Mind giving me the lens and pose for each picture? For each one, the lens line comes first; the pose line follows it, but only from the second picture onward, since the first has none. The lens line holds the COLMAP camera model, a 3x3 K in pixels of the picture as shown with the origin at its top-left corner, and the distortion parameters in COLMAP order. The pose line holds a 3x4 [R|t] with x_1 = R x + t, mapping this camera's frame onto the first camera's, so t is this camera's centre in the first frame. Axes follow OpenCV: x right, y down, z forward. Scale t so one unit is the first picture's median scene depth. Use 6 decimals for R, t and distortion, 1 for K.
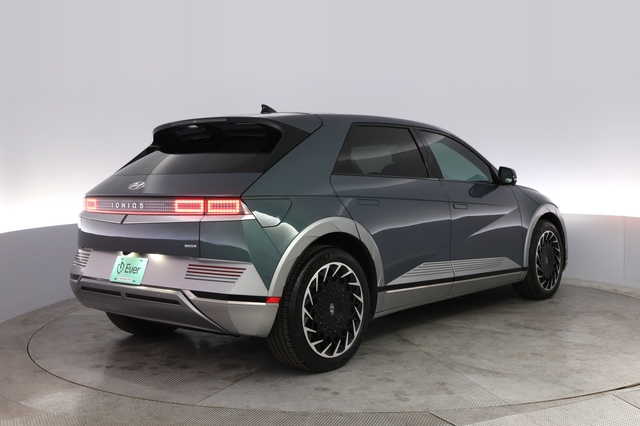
lens RADIAL K [[524.9, 0, 320.0], [0, 524.9, 213.0], [0, 0, 1]] dist [0.000036, -0.000258]
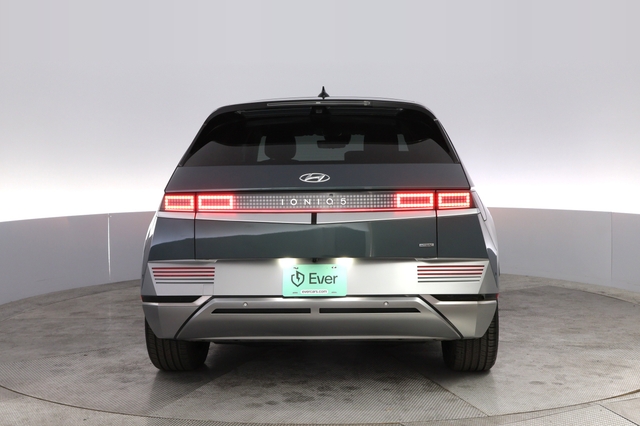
lens RADIAL K [[597.5, 0, 320.0], [0, 597.5, 213.0], [0, 0, 1]] dist [0.003015, 0.004900]
pose [[0.901053, -0.033815, 0.432389, -0.781475], [0.029430, 0.999425, 0.016832, -0.012717], [-0.432709, -0.002442, 0.901530, 0.152902]]
